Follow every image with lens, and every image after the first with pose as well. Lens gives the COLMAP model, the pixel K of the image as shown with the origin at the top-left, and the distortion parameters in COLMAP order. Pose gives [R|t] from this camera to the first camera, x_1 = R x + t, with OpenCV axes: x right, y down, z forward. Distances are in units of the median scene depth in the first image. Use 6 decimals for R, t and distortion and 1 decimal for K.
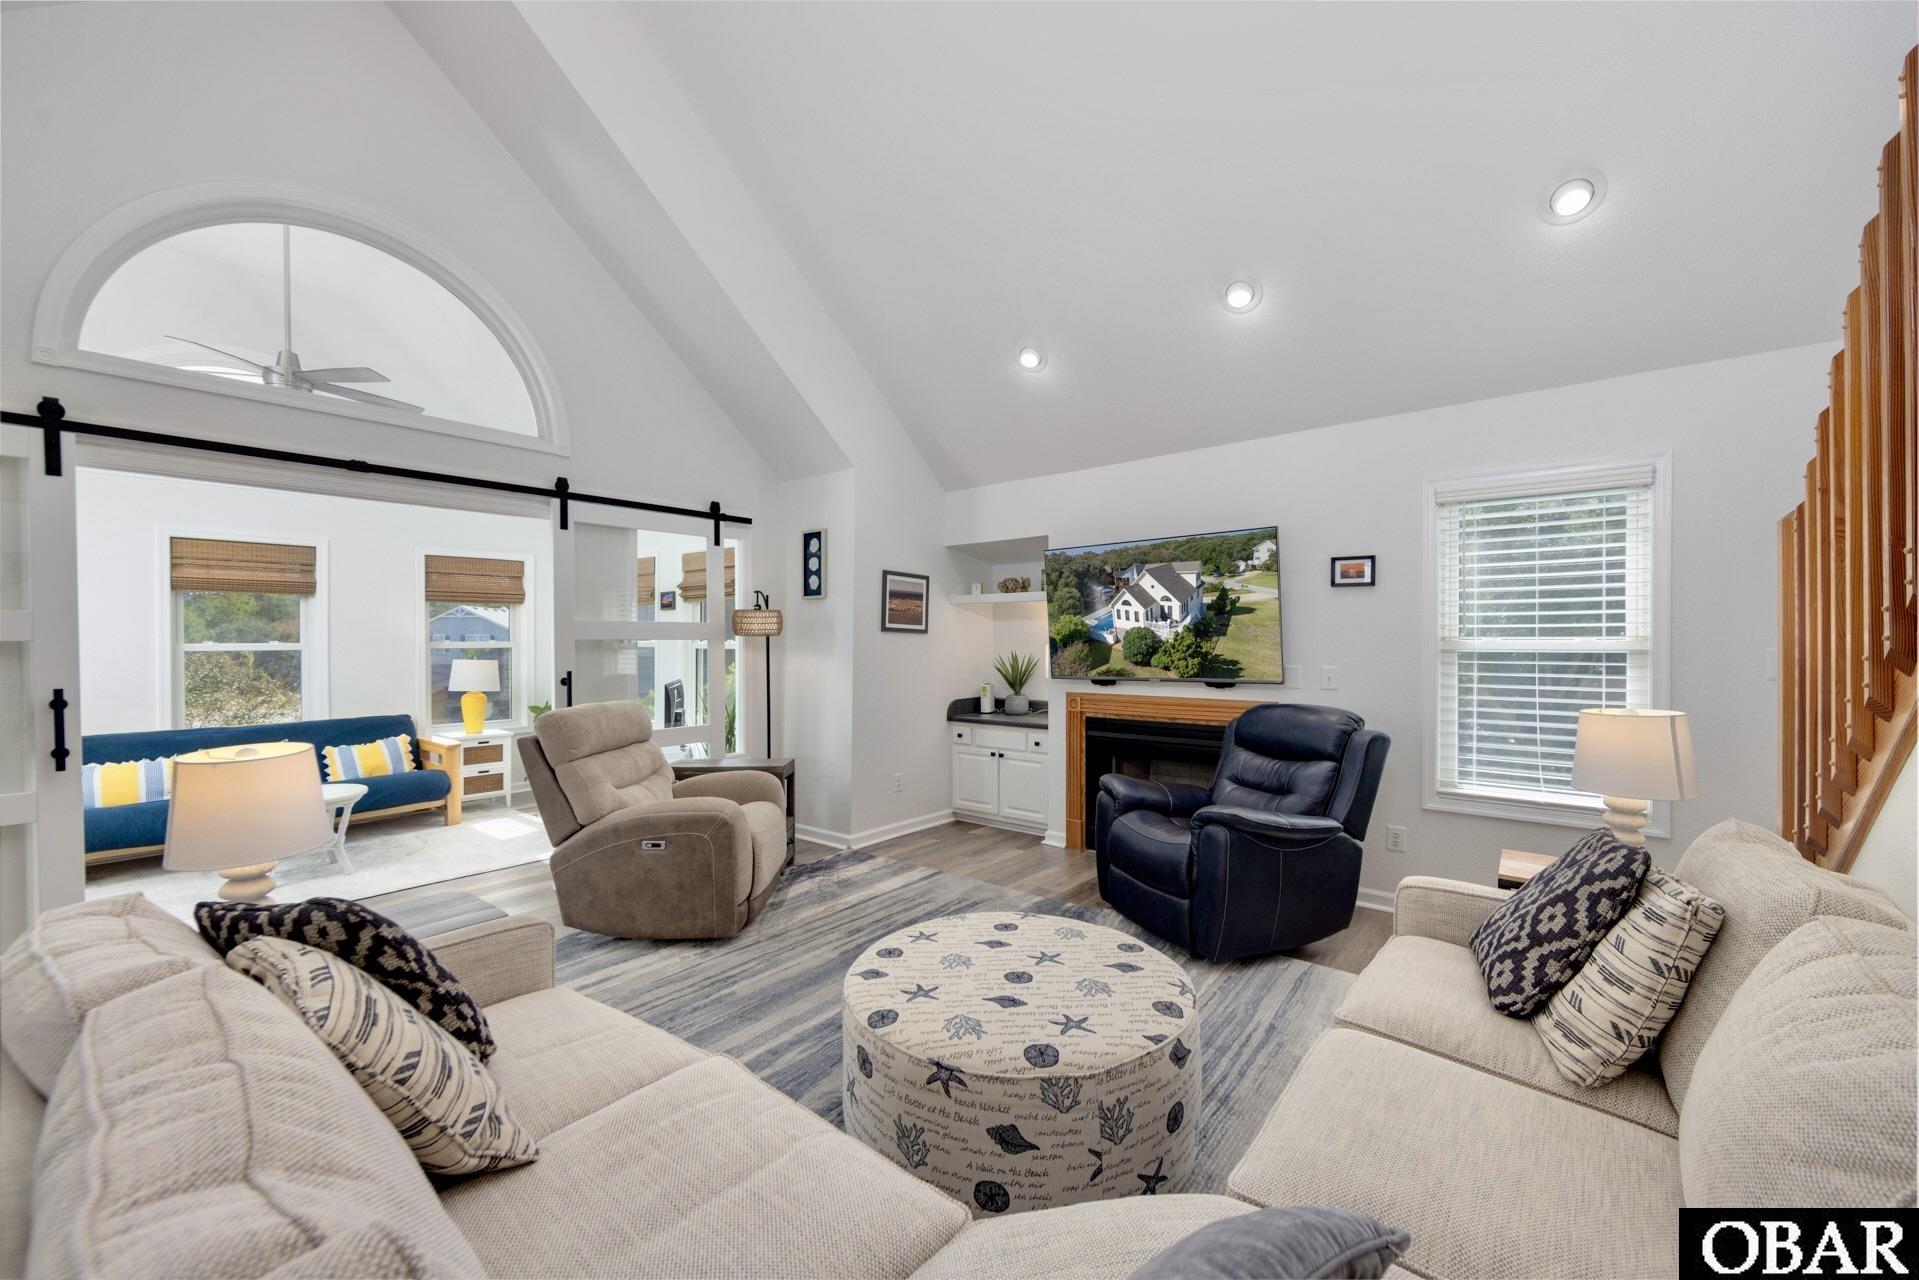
lens RADIAL K [[748.5, 0, 962.7], [0, 748.5, 650.3], [0, 0, 1]] dist [0.000375, -0.000810]
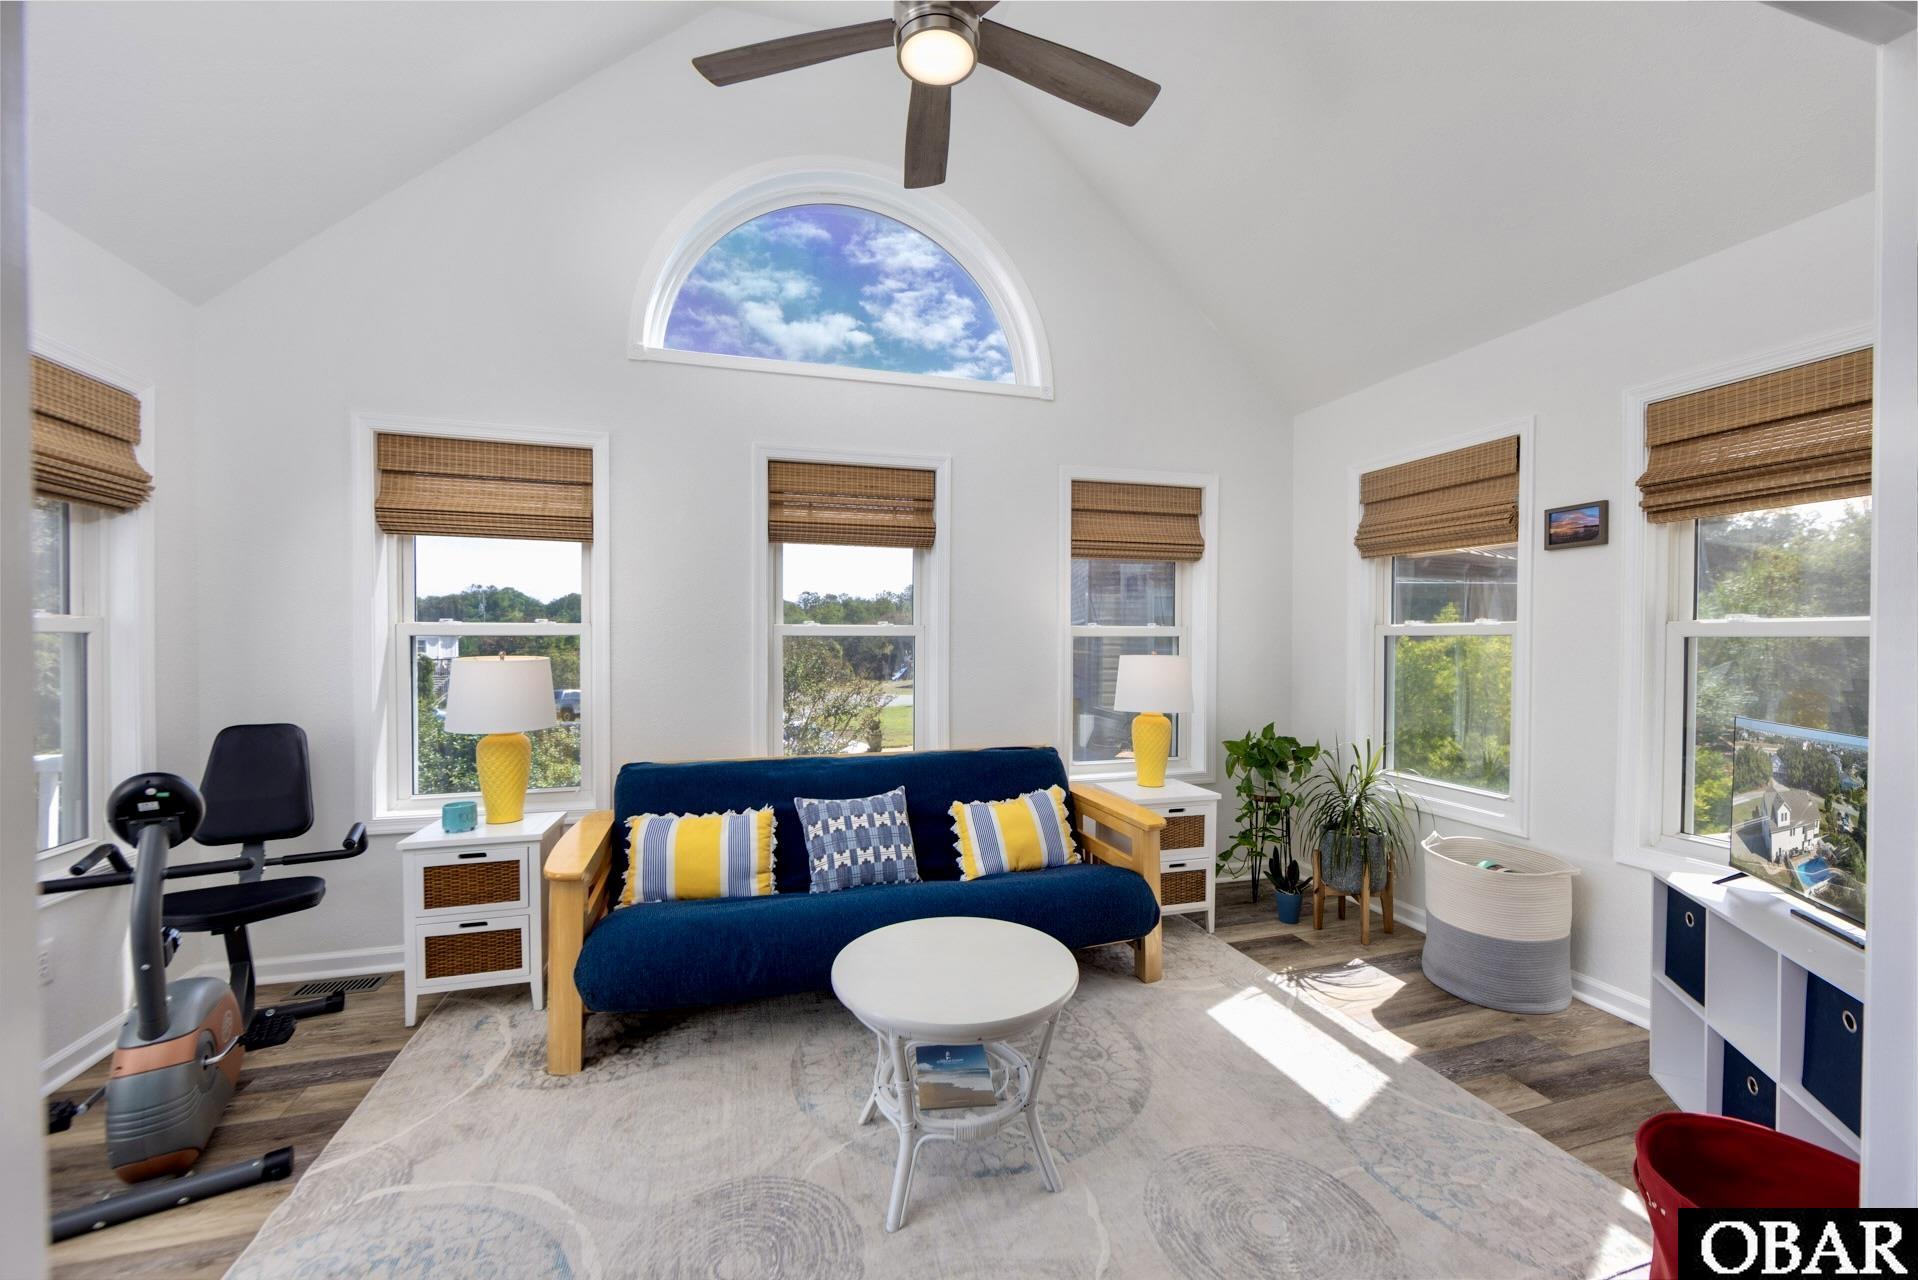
lens RADIAL K [[748.1, 0, 960.4], [0, 748.1, 652.7], [0, 0, 1]] dist [0.000375, -0.000810]
pose [[0.824313, 0.016659, -0.565889, -0.488311], [-0.013799, 0.999861, 0.009335, 0.008181], [0.565966, 0.000114, 0.824428, 0.493618]]
